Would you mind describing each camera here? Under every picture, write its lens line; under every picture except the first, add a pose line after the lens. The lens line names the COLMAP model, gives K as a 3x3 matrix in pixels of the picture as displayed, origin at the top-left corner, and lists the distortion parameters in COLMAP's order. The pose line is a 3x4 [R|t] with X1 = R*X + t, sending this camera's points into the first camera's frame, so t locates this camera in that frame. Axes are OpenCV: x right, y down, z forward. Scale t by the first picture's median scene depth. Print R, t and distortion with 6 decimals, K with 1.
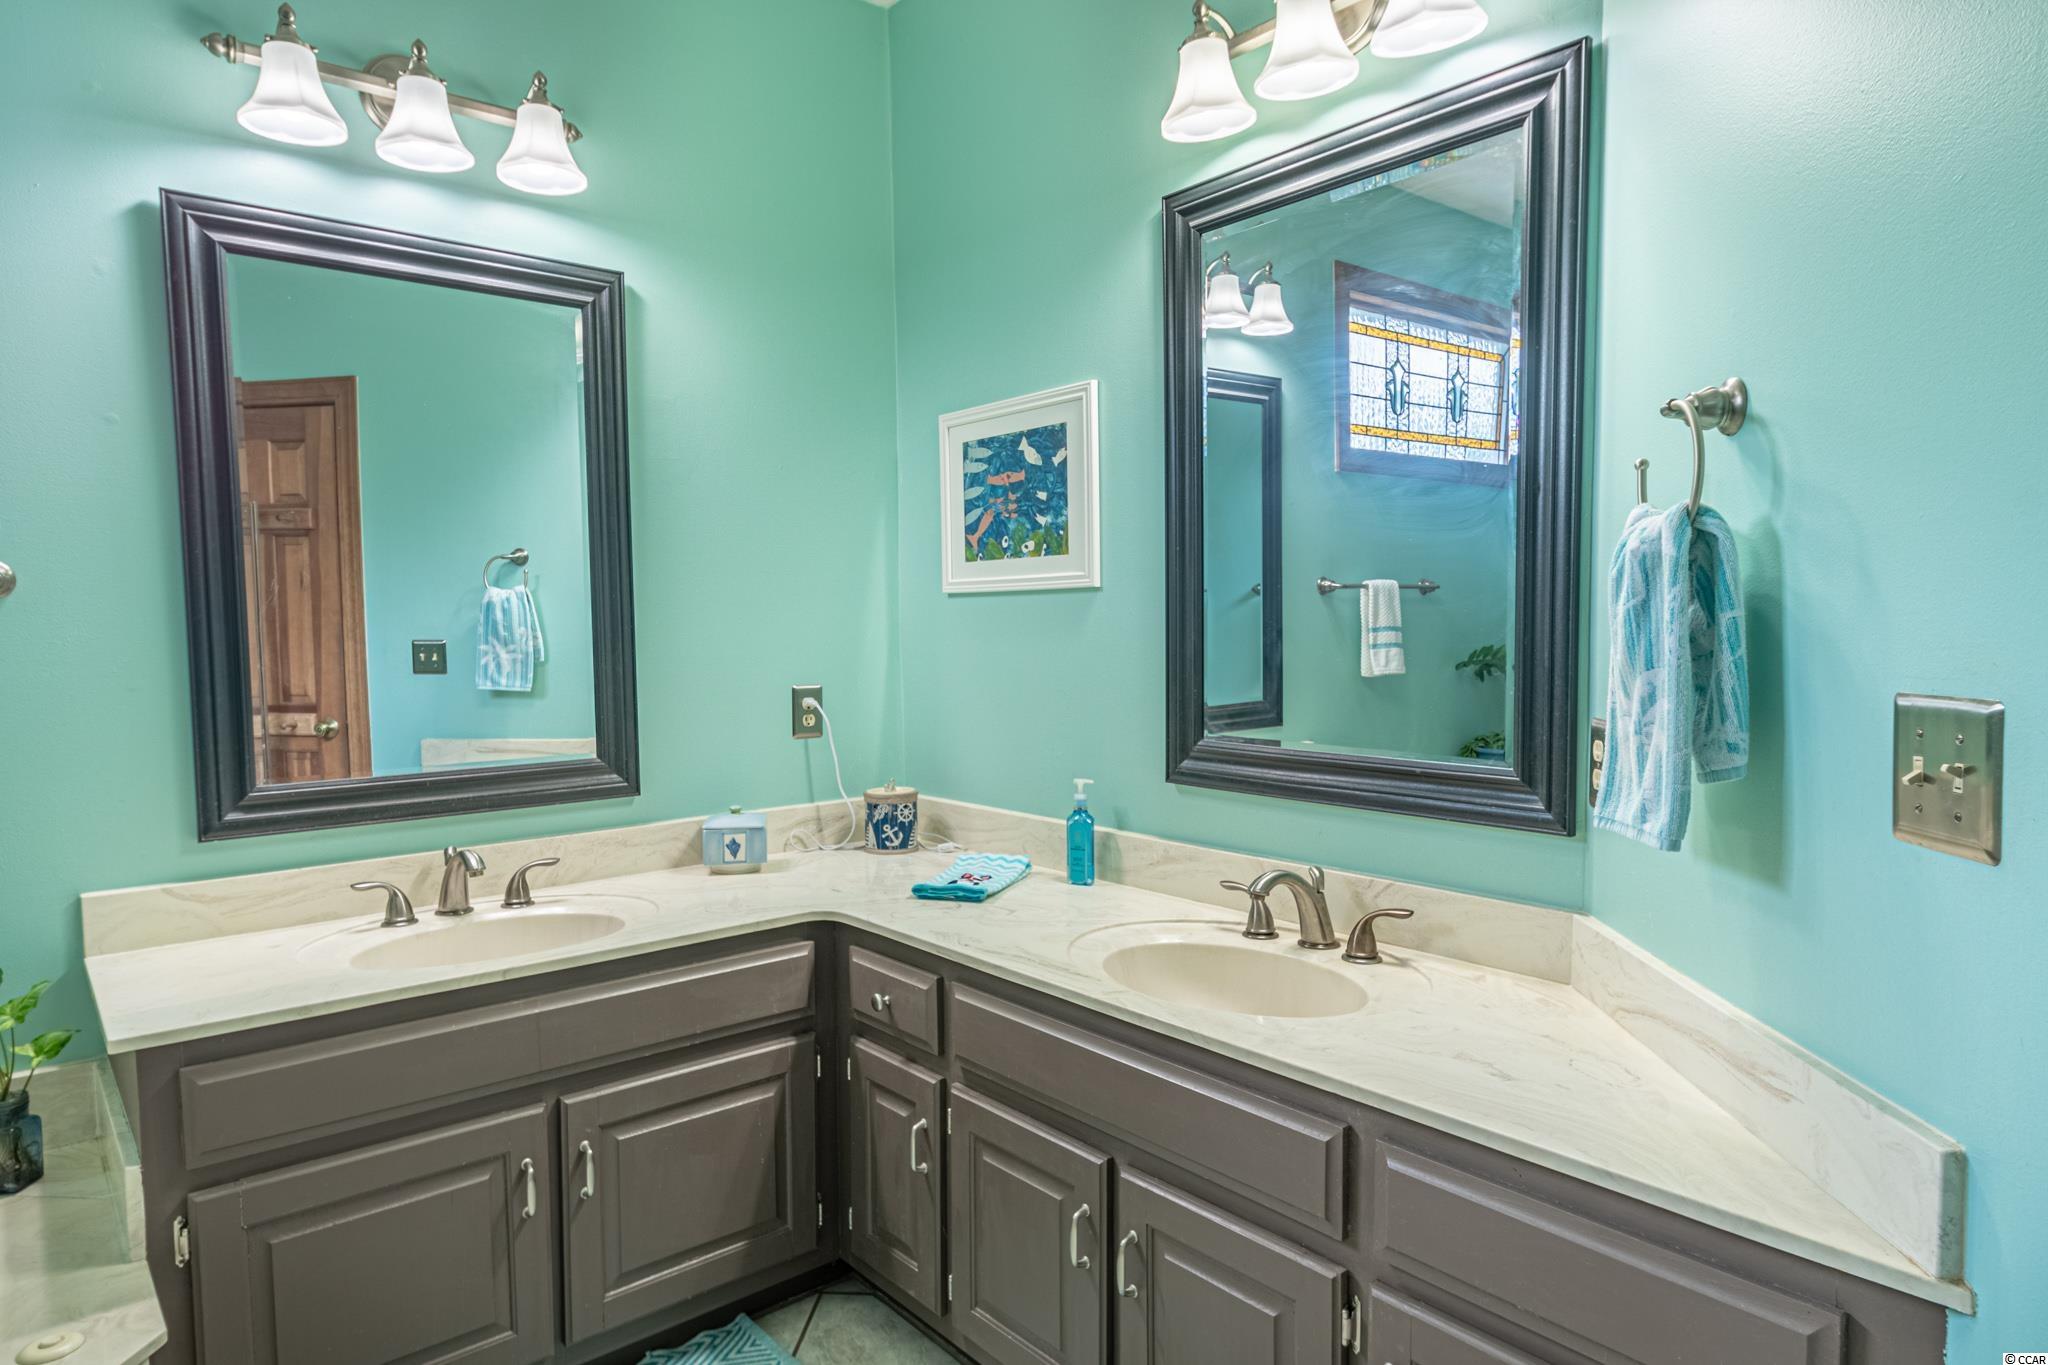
lens RADIAL K [[1212.6, 0, 1021.6], [0, 1212.6, 688.9], [0, 0, 1]] dist [0.007708, -0.001195]
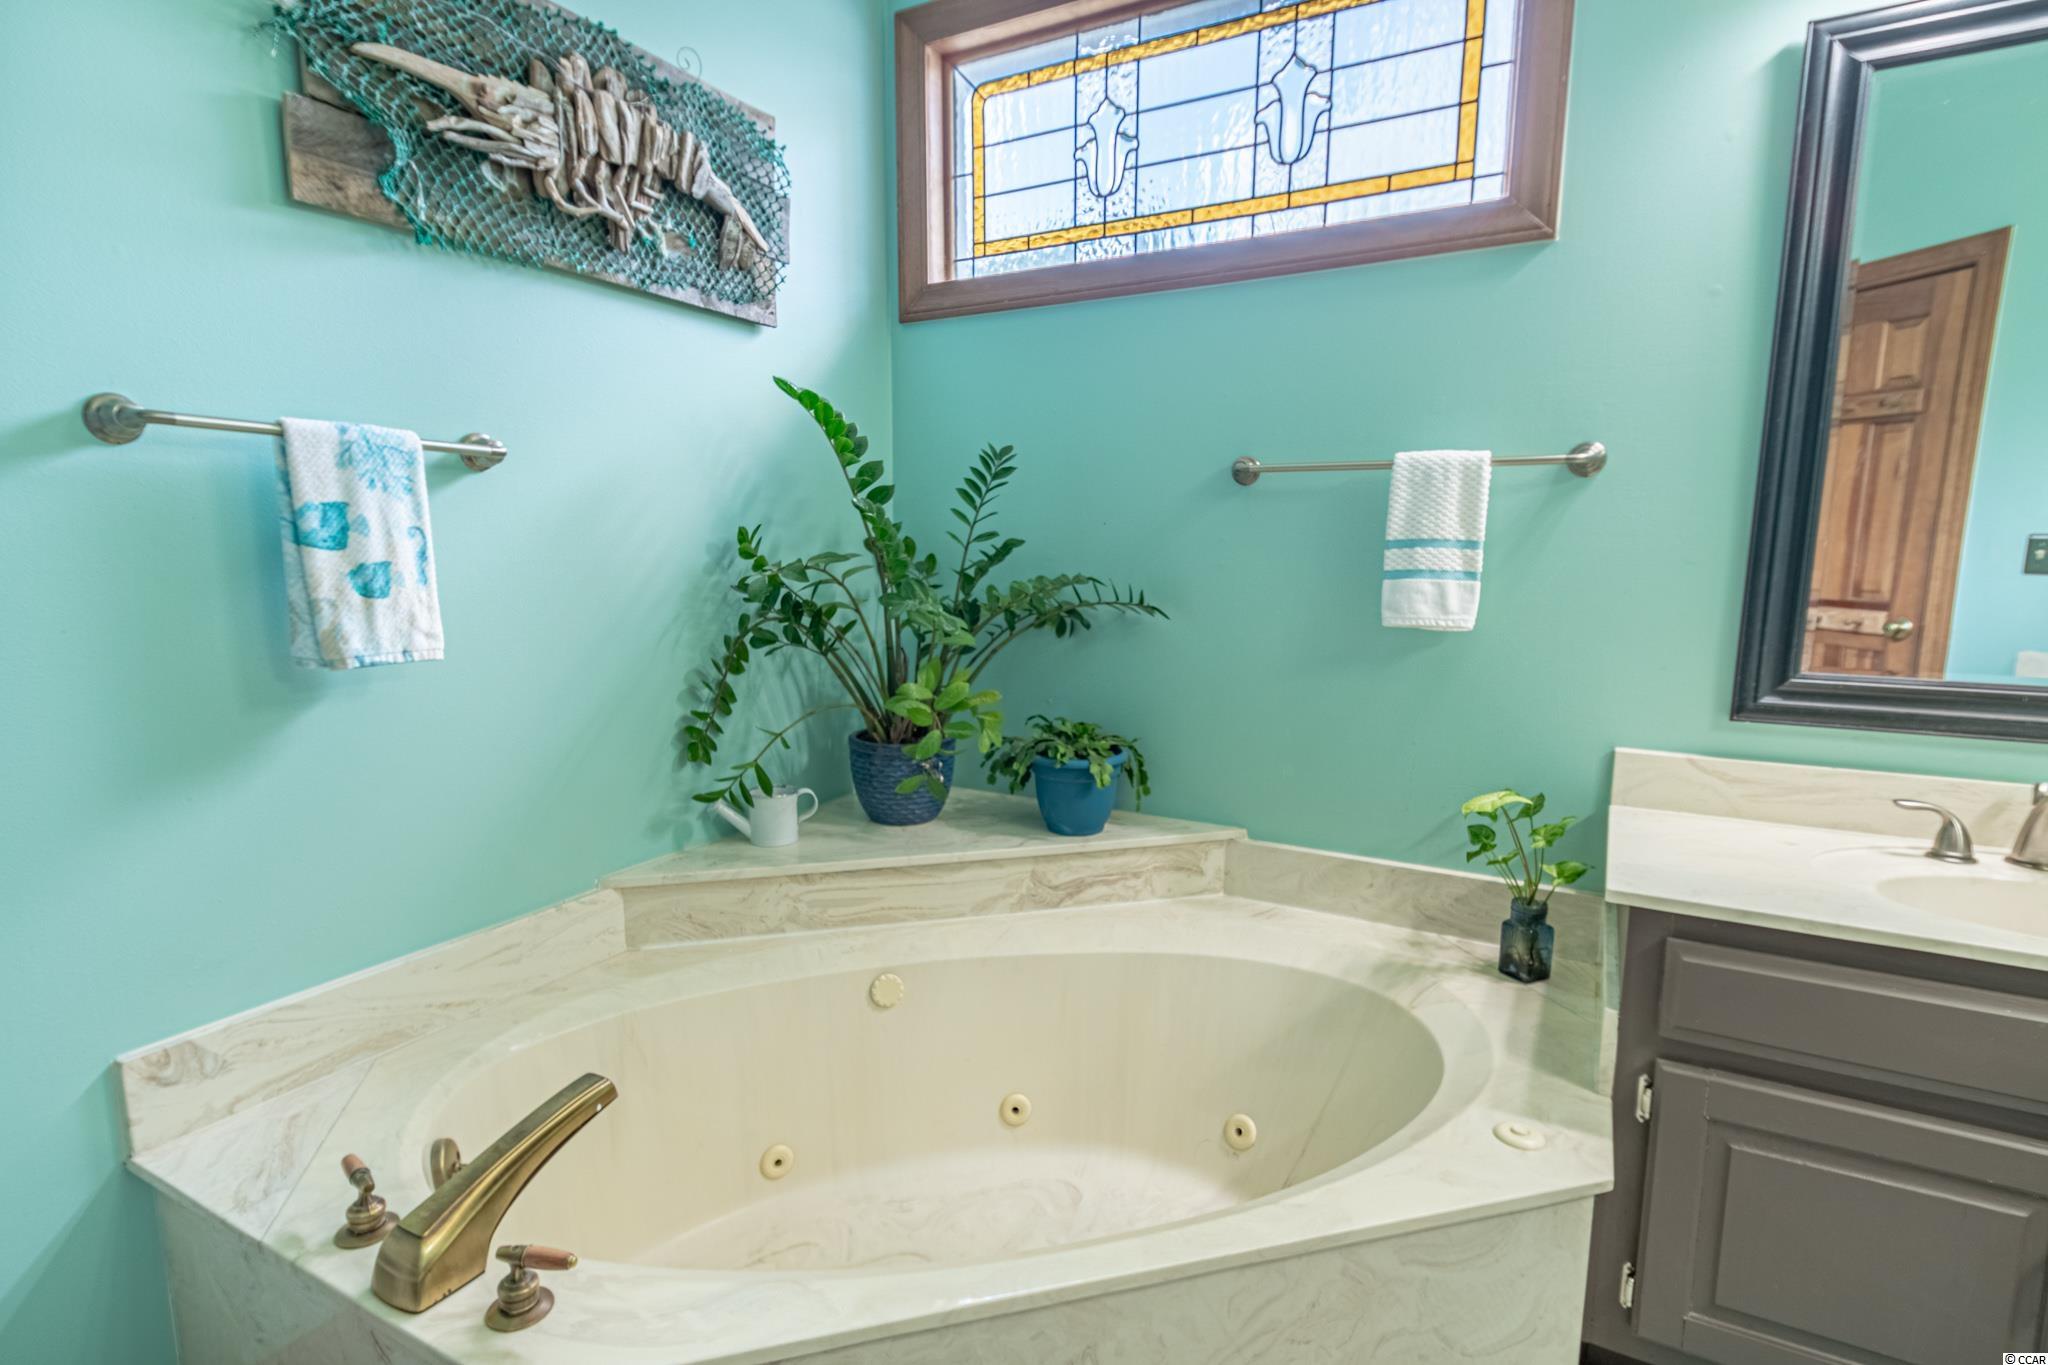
lens RADIAL K [[1034.6, 0, 1019.0], [0, 1034.6, 699.6], [0, 0, 1]] dist [0.013026, -0.003831]
pose [[0.340476, 0.161131, -0.926344, -0.088770], [-0.062290, 0.986908, 0.148771, 0.019360], [0.938188, 0.007049, 0.346055, 0.159824]]
